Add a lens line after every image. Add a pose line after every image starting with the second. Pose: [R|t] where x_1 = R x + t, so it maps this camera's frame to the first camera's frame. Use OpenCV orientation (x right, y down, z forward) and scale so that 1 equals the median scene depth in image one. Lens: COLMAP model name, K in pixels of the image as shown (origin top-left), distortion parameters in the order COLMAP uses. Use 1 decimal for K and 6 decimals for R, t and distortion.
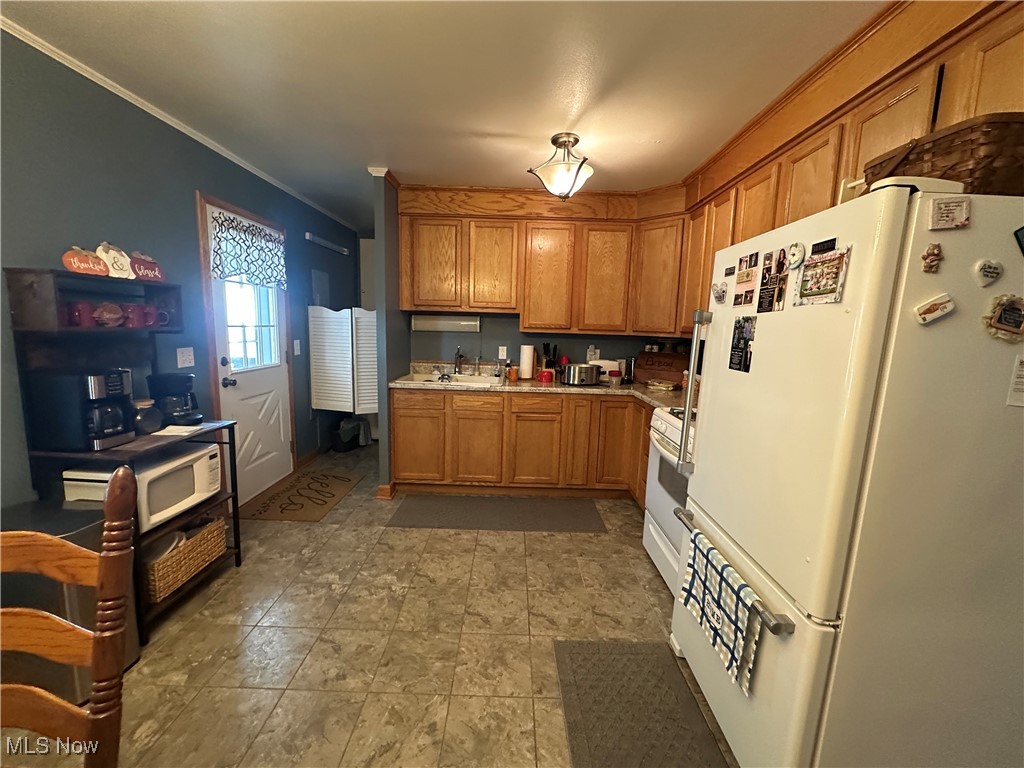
lens RADIAL K [[406.5, 0, 511.1], [0, 406.5, 382.4], [0, 0, 1]] dist [-0.002486, 0.001017]
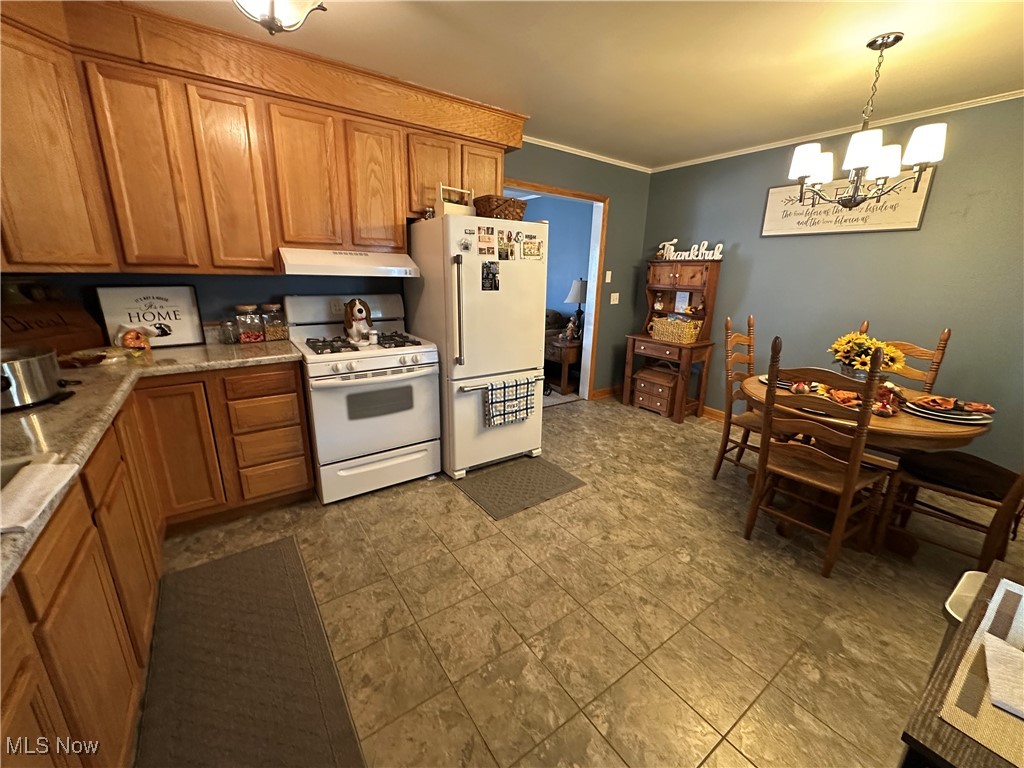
lens RADIAL K [[406.5, 0, 511.2], [0, 406.5, 383.4], [0, 0, 1]] dist [-0.002486, 0.001017]
pose [[-0.578599, -0.261169, 0.772667, -0.567390], [0.071905, 0.927323, 0.367289, -0.166768], [-0.812436, 0.268072, -0.517769, 1.060863]]
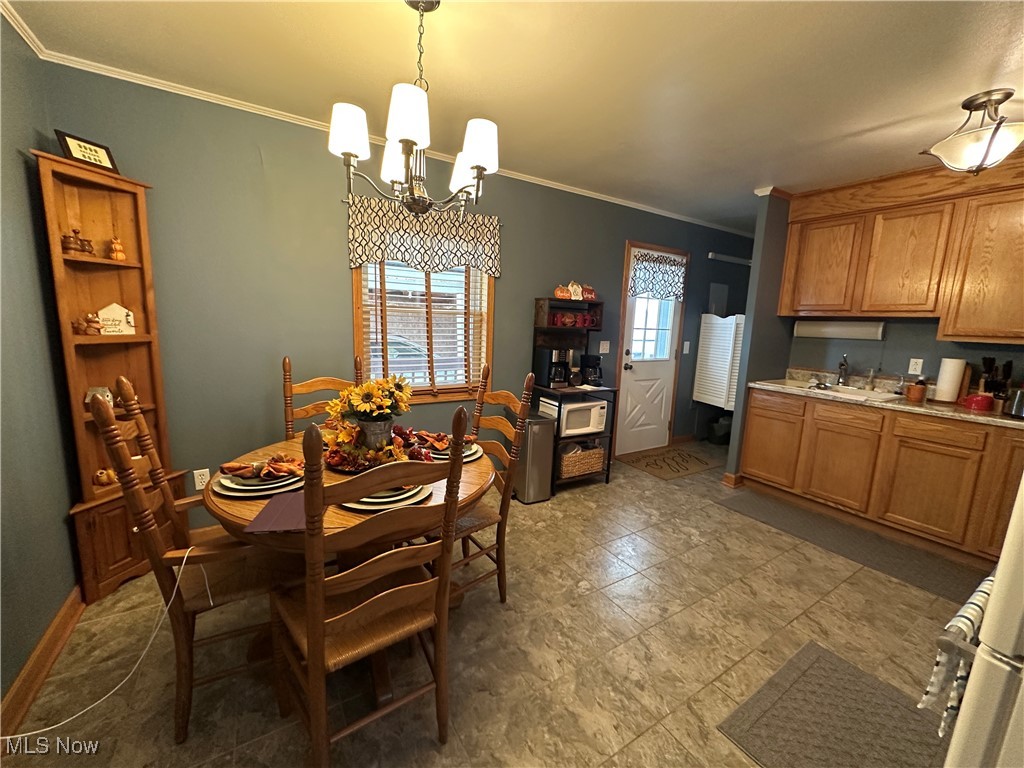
lens RADIAL K [[406.5, 0, 514.2], [0, 406.5, 382.0], [0, 0, 1]] dist [-0.002486, 0.001017]
pose [[0.540457, 0.117137, -0.833178, 0.326482], [-0.139397, 0.989042, 0.048627, 0.042706], [0.829744, 0.089862, 0.550863, -0.148077]]
